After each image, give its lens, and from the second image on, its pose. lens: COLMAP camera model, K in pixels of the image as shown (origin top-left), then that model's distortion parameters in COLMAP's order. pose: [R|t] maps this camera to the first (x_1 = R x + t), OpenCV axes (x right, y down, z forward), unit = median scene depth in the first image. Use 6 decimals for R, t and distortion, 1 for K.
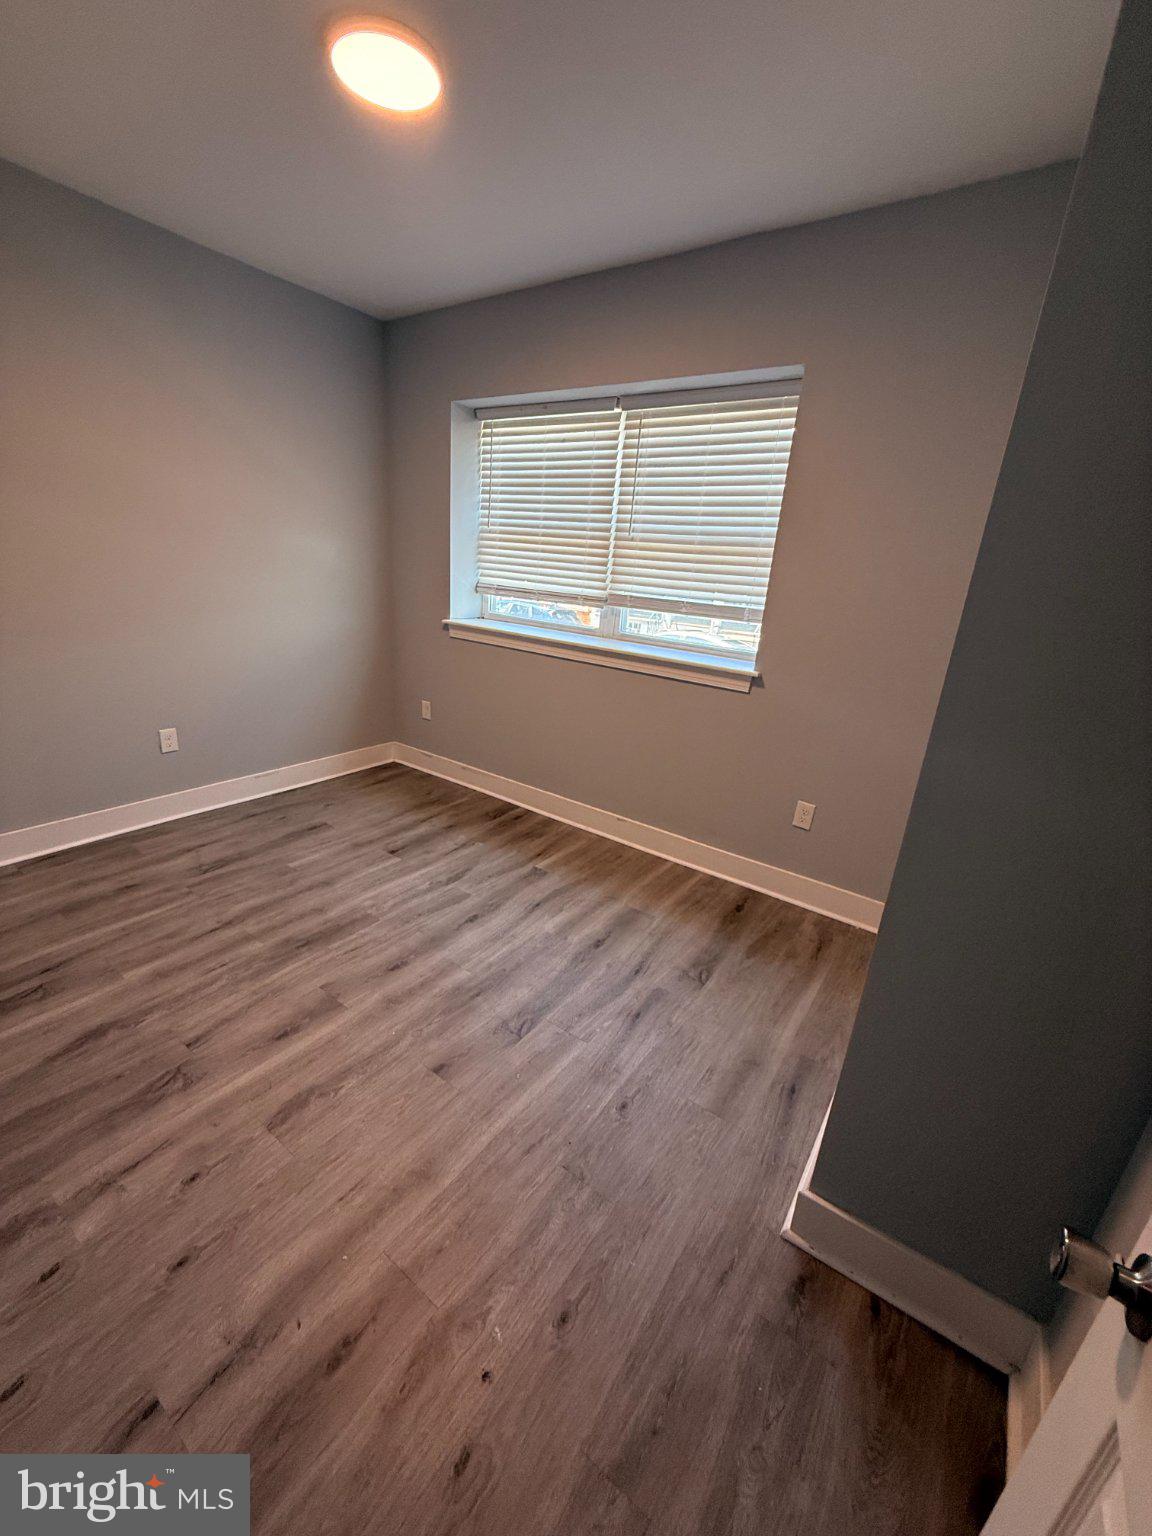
lens RADIAL K [[612.5, 0, 572.6], [0, 612.5, 769.8], [0, 0, 1]] dist [0.000739, 0.000044]
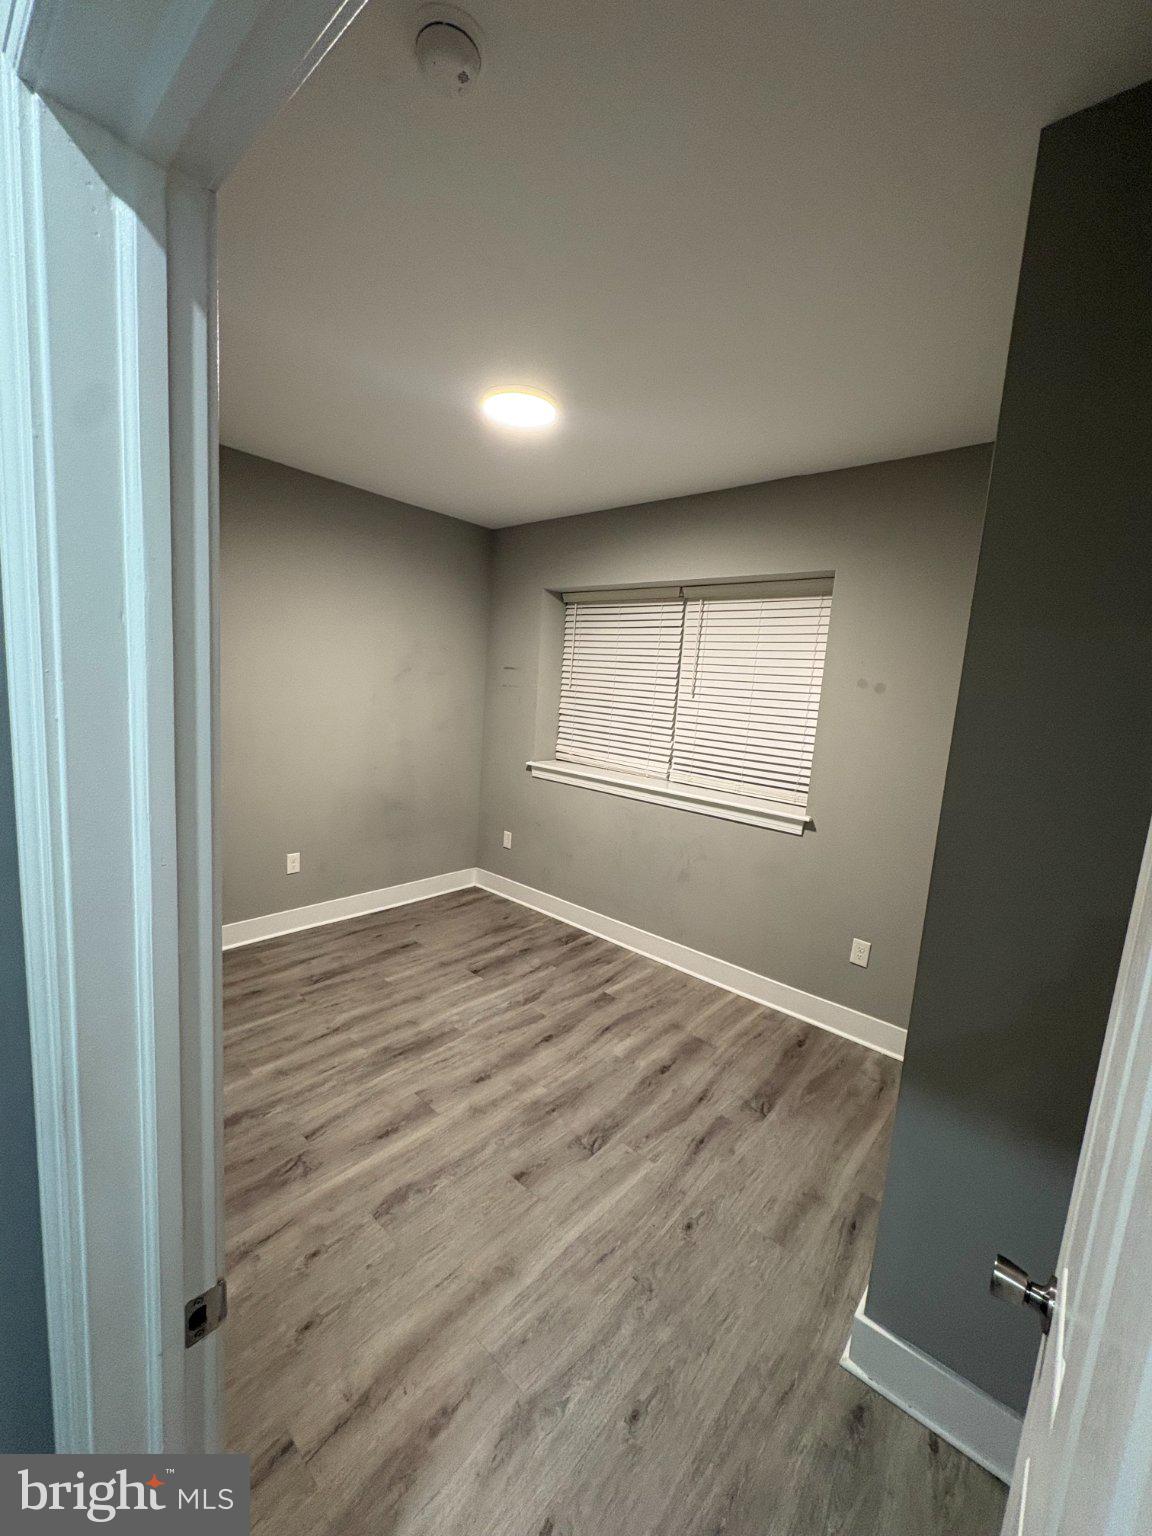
lens RADIAL K [[617.4, 0, 580.7], [0, 617.4, 768.7], [0, 0, 1]] dist [0.002430, -0.000538]
pose [[0.996005, 0.015611, -0.087919, -0.021581], [-0.032833, 0.979651, -0.198007, -0.015315], [0.083039, 0.200103, 0.976250, -0.223510]]
